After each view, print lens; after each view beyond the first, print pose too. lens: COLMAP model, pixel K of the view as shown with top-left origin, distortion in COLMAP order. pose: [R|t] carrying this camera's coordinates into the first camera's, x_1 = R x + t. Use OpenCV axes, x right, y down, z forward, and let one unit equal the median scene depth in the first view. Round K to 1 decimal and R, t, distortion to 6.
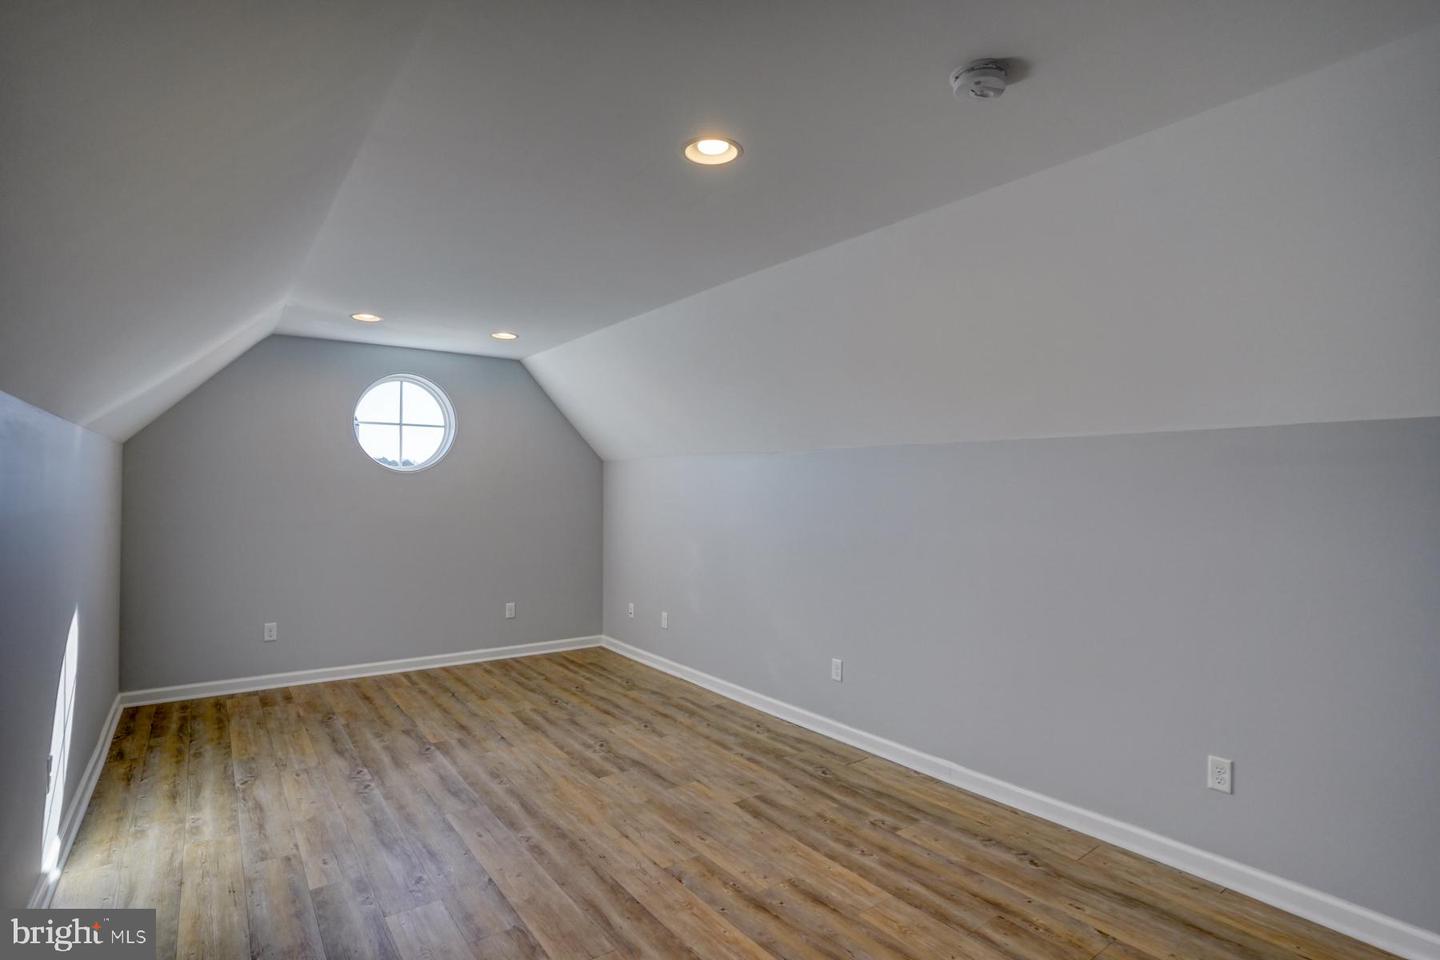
lens RADIAL K [[724.7, 0, 722.0], [0, 724.7, 474.5], [0, 0, 1]] dist [-0.070185, 0.037616]
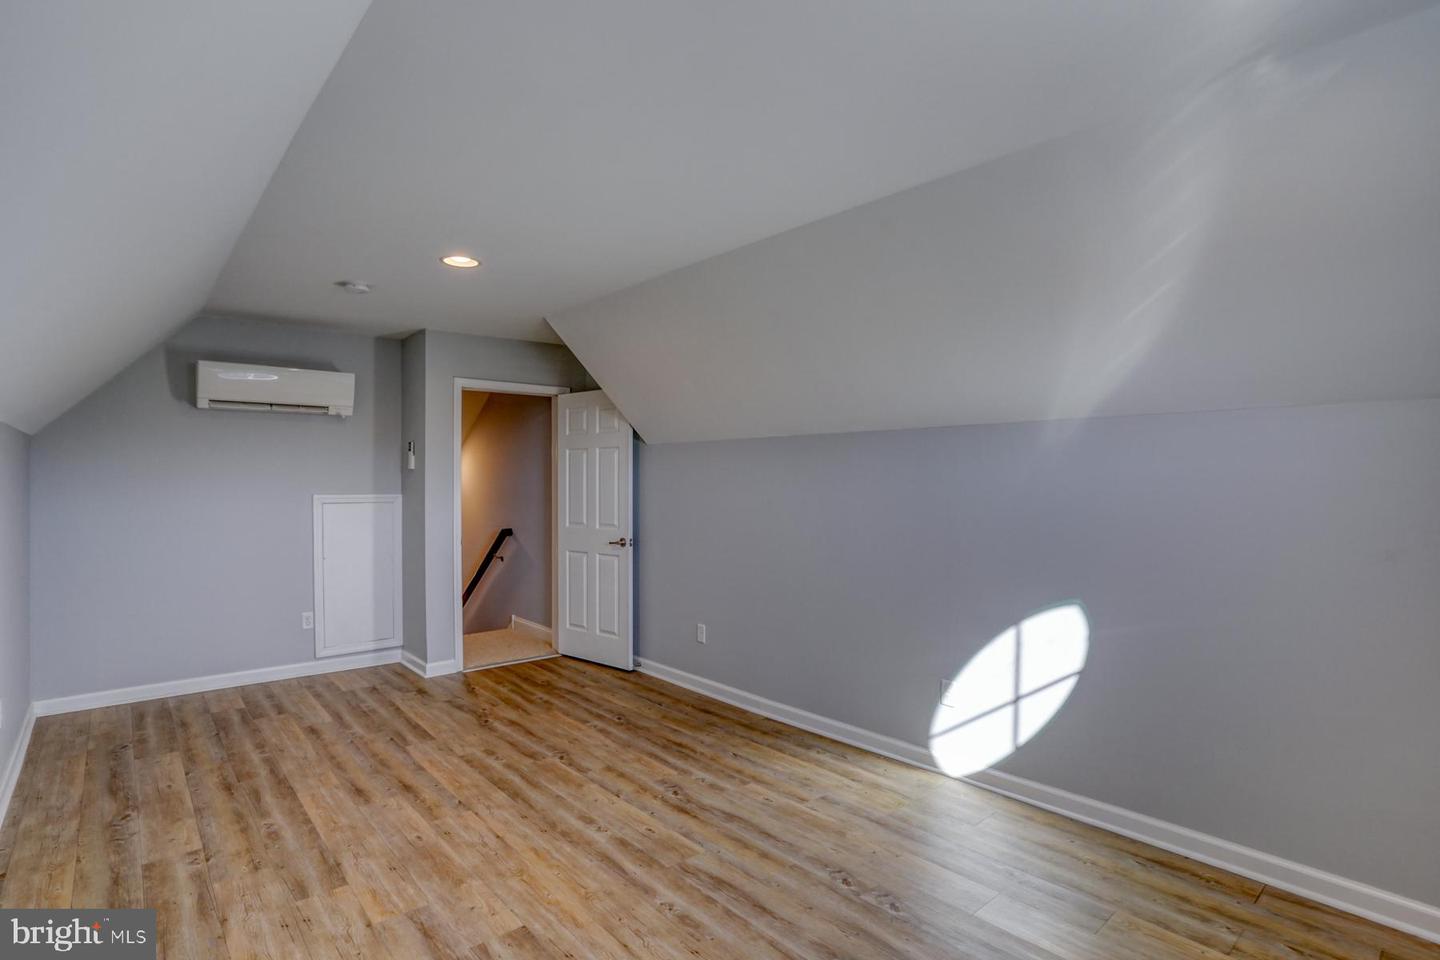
lens RADIAL K [[724.7, 0, 722.0], [0, 724.7, 474.5], [0, 0, 1]] dist [-0.070185, 0.037616]
pose [[-0.996802, -0.007766, -0.079536, -0.357530], [-0.005648, 0.999624, -0.026829, 0.041671], [0.079714, -0.026294, -0.996471, 2.001711]]
